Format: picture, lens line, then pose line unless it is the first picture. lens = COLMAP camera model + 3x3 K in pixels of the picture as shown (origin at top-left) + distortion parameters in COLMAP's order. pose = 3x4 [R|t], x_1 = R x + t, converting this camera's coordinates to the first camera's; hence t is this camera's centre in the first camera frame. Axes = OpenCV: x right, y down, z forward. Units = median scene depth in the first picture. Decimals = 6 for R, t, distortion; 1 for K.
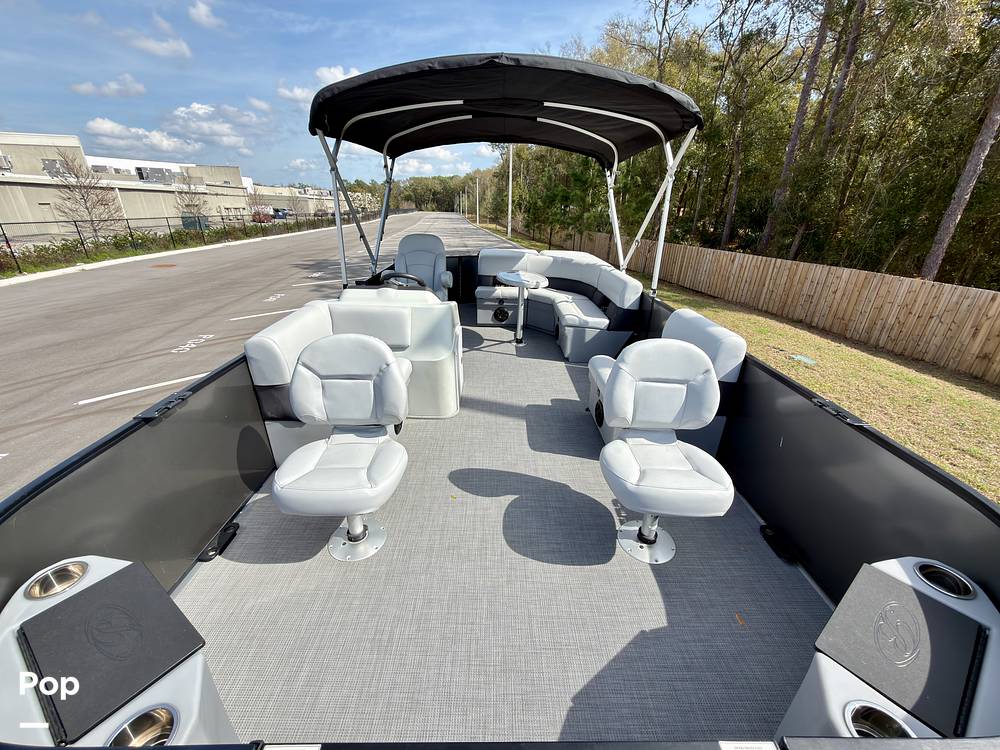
lens RADIAL K [[402.1, 0, 500.0], [0, 402.1, 375.0], [0, 0, 1]] dist [0.000824, 0.000451]
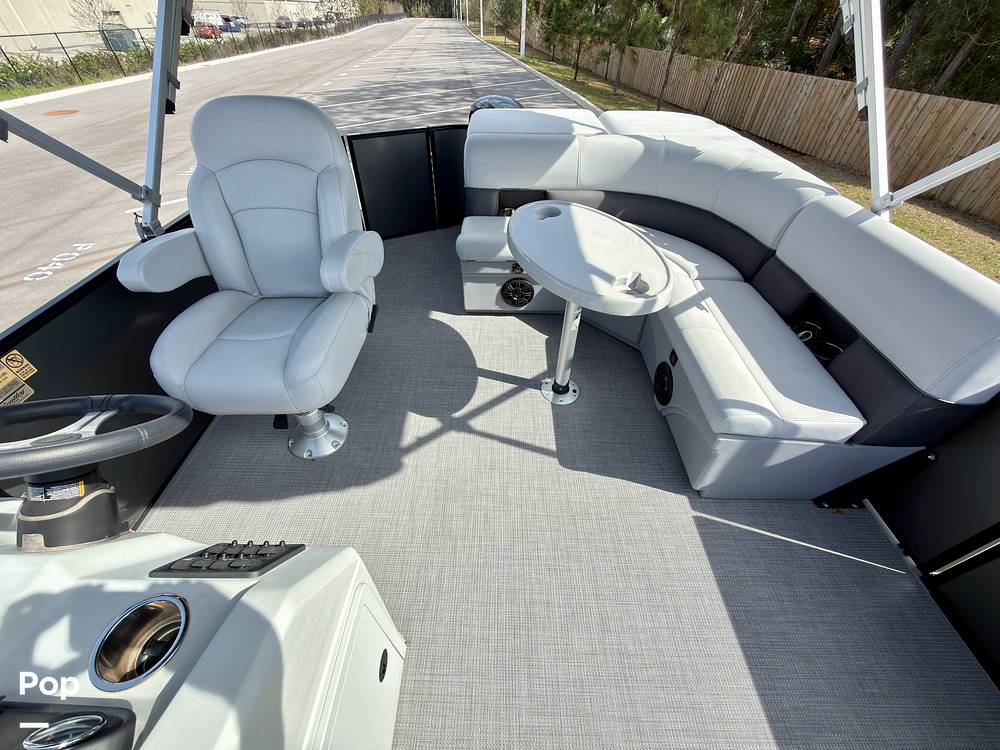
lens RADIAL K [[402.1, 0, 500.0], [0, 402.1, 375.0], [0, 0, 1]] dist [0.000824, 0.000451]
pose [[0.999743, 0.002892, -0.022492, -0.001572], [0.004810, 0.942214, 0.334976, -0.052864], [0.022161, -0.334998, 0.941958, 0.134811]]
